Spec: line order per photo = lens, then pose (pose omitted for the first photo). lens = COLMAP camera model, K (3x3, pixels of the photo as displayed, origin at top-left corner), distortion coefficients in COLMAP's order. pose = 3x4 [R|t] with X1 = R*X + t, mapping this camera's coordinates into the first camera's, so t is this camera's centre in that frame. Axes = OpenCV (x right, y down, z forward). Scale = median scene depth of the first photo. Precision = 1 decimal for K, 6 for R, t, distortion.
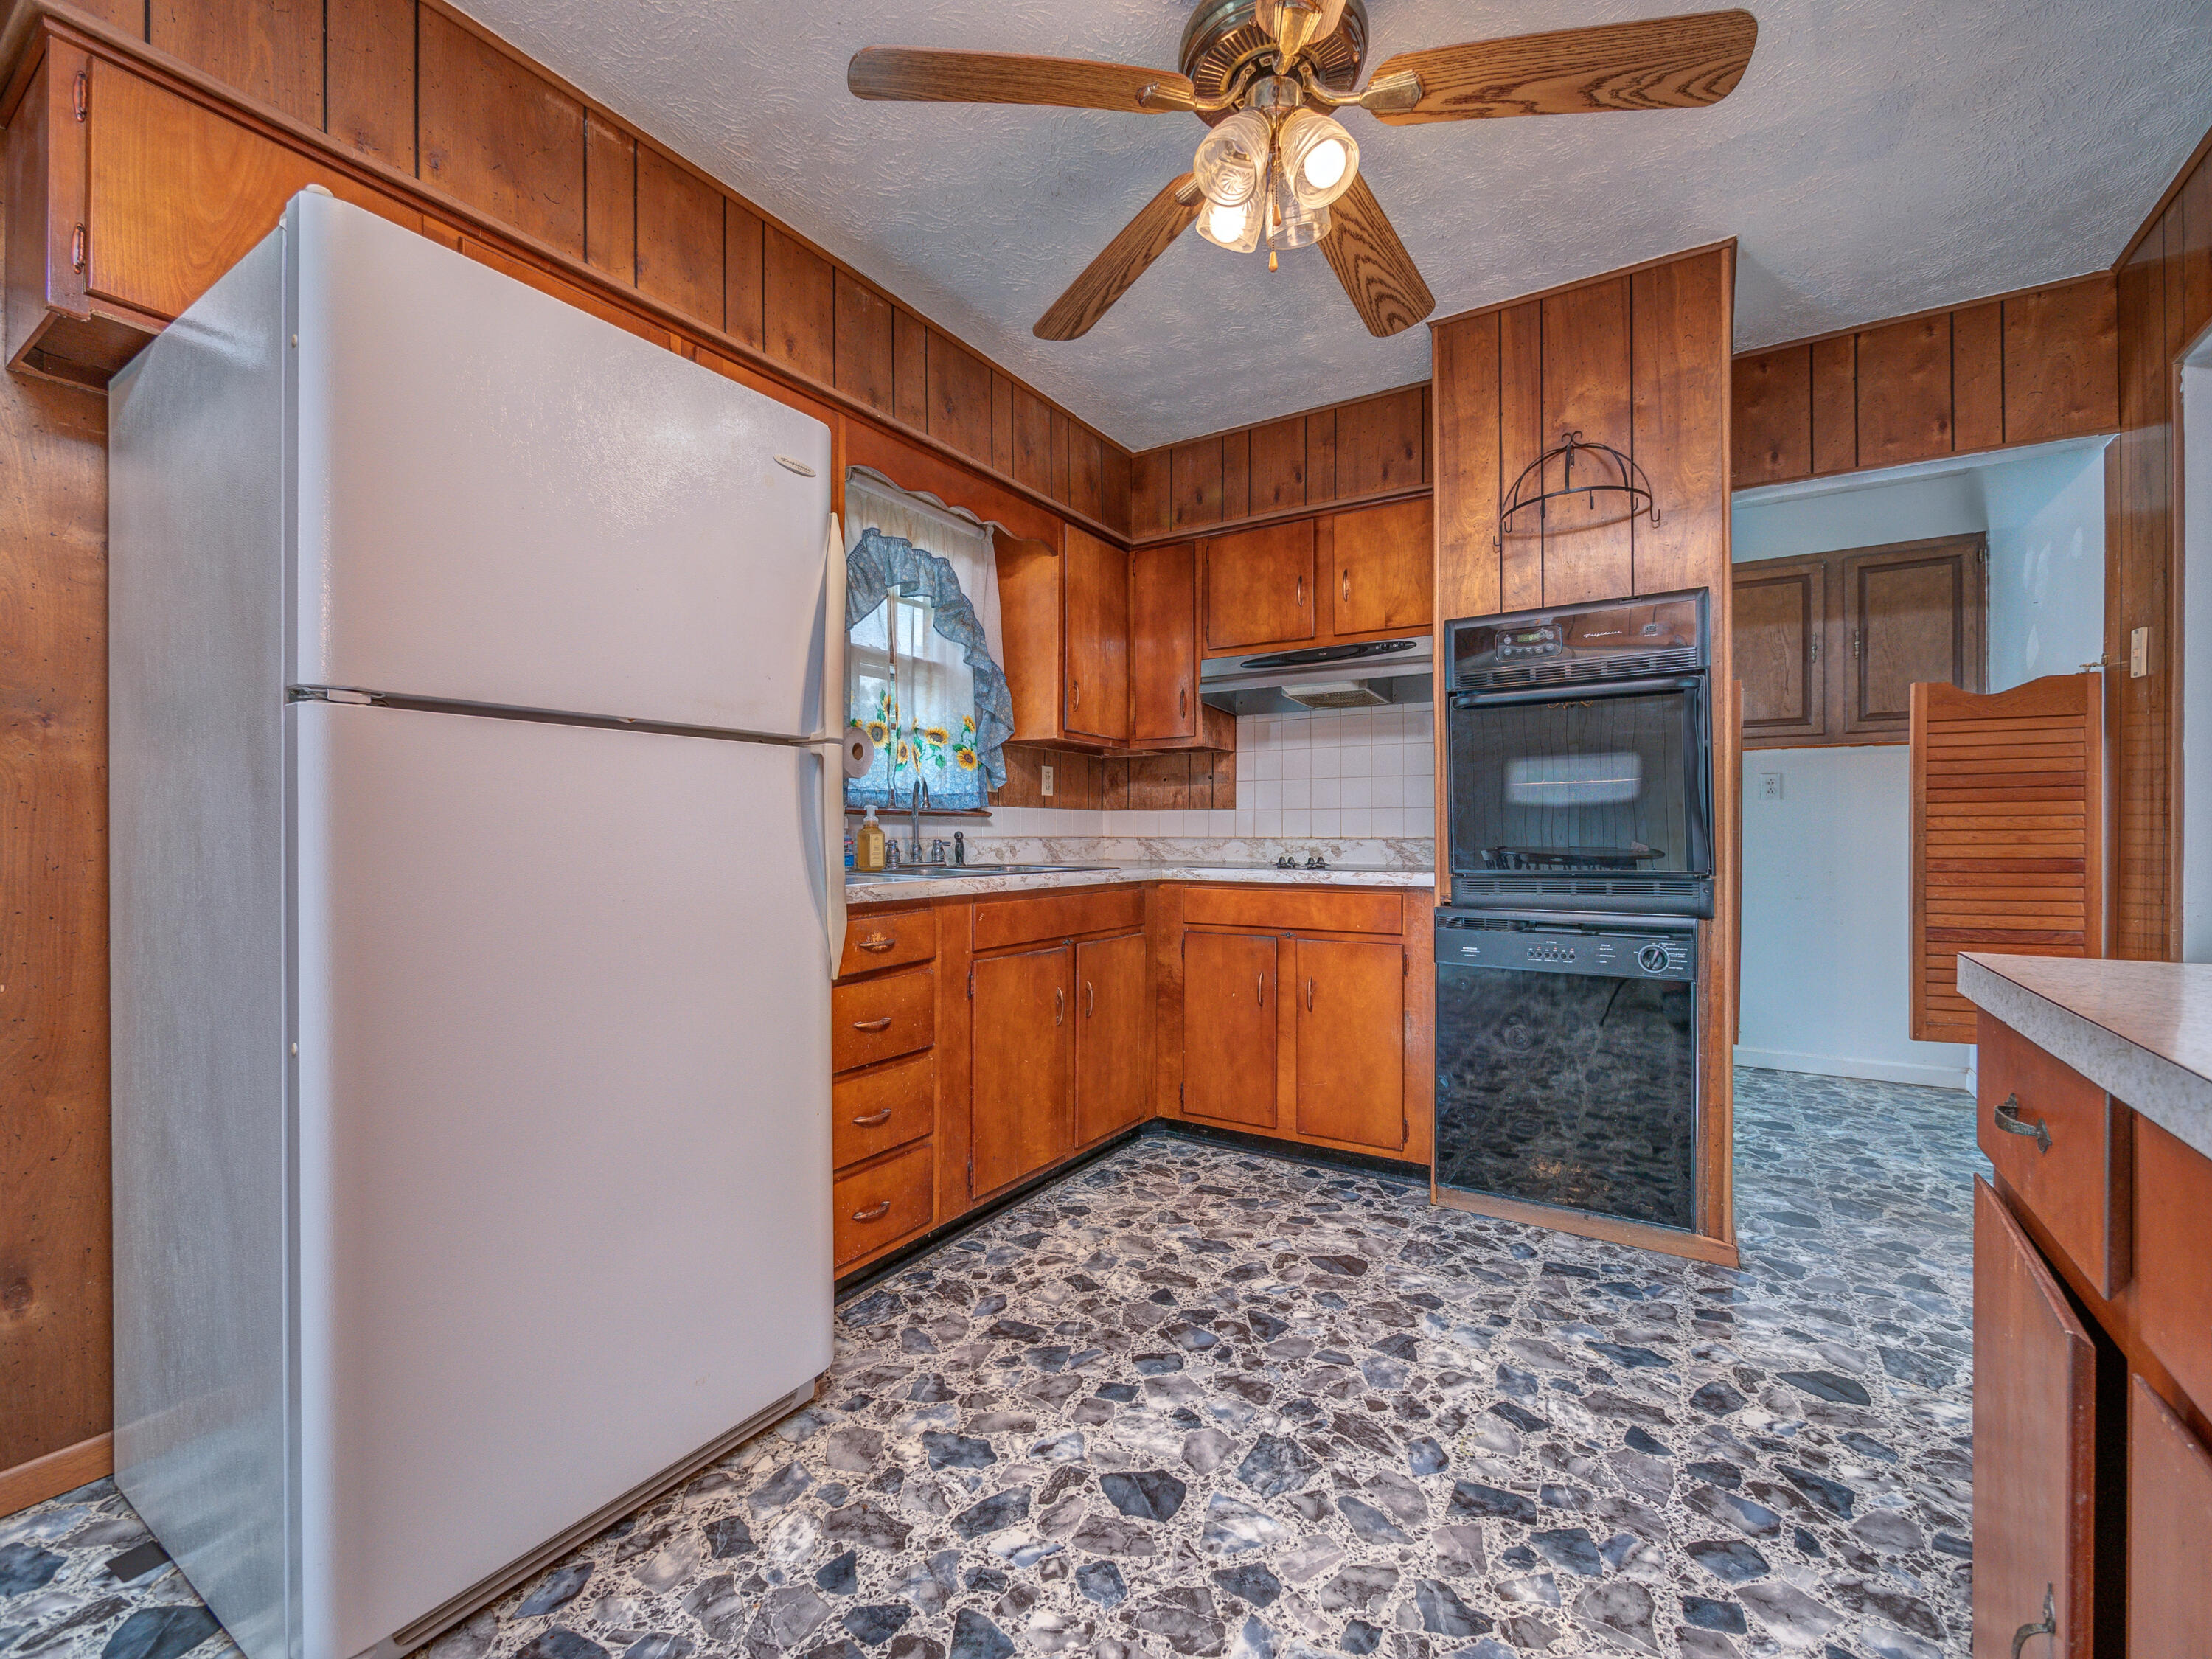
lens RADIAL K [[945.0, 0, 1101.9], [0, 945.0, 839.1], [0, 0, 1]] dist [-0.014701, 0.002980]
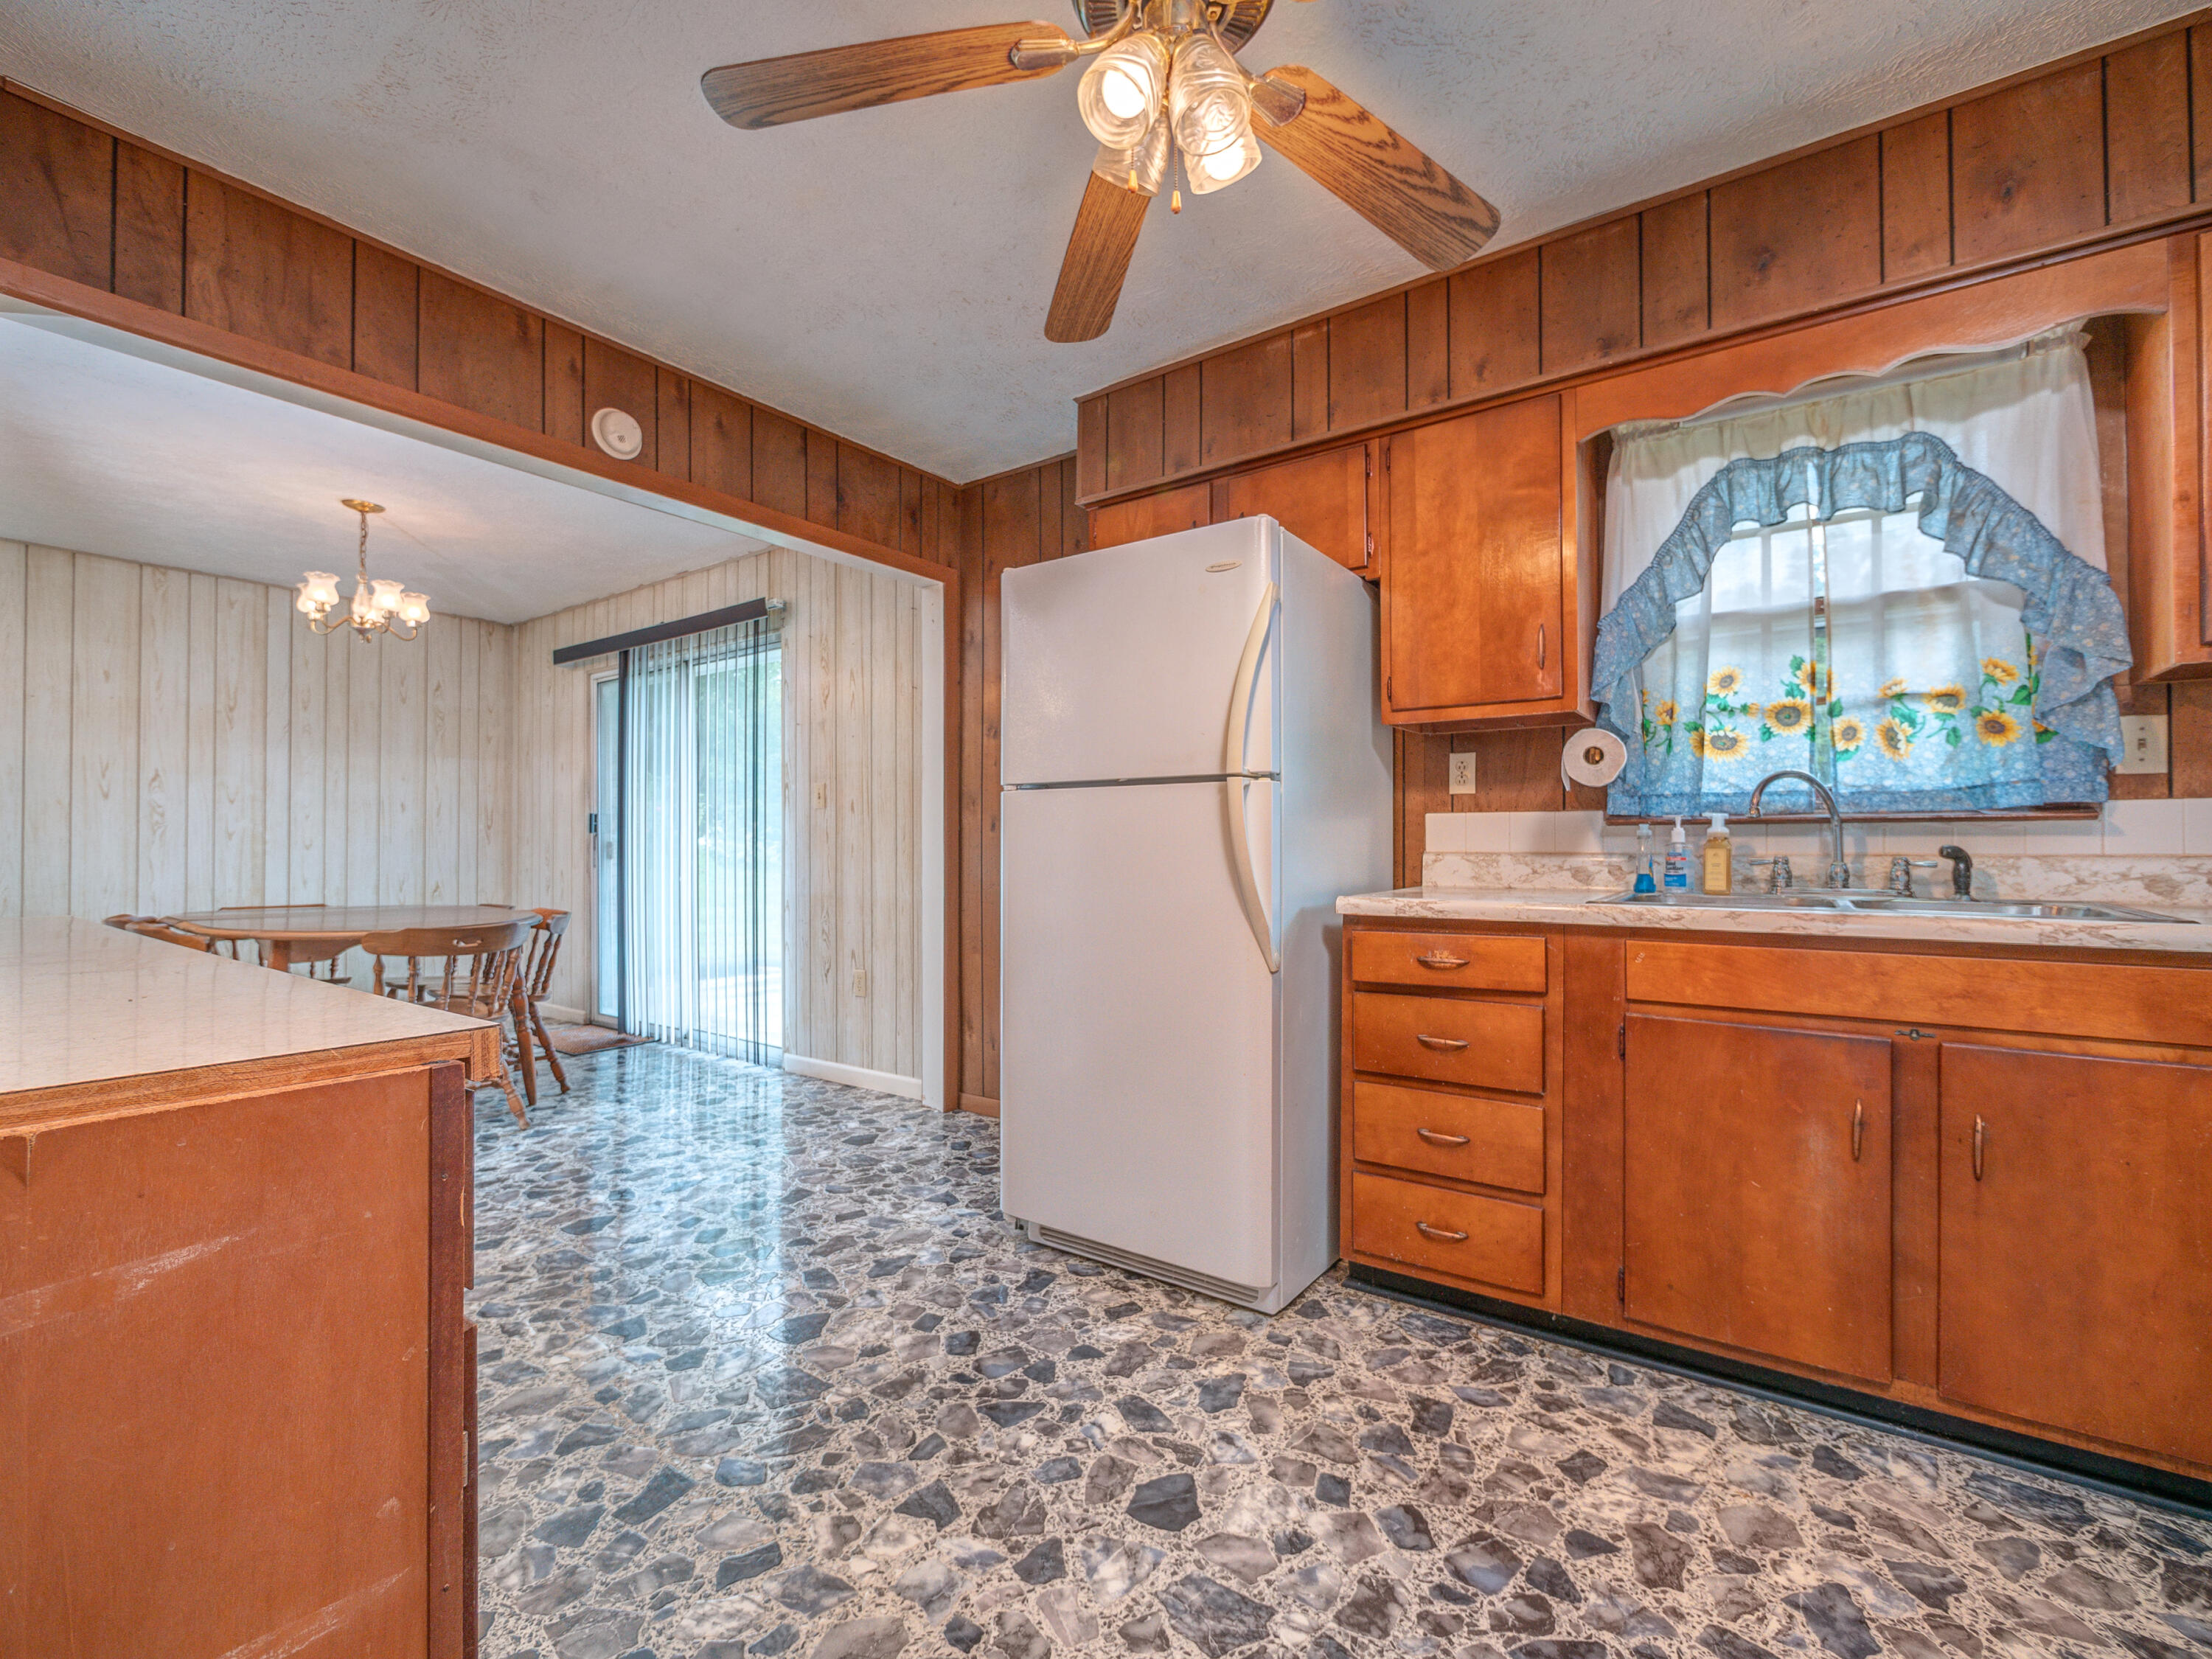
lens RADIAL K [[945.0, 0, 1120.5], [0, 945.0, 837.9], [0, 0, 1]] dist [-0.014701, 0.002980]
pose [[-0.041480, -0.009030, -0.999099, 0.713348], [-0.007705, 0.999932, -0.008717, -0.004539], [0.999110, 0.007336, -0.041547, 0.663763]]
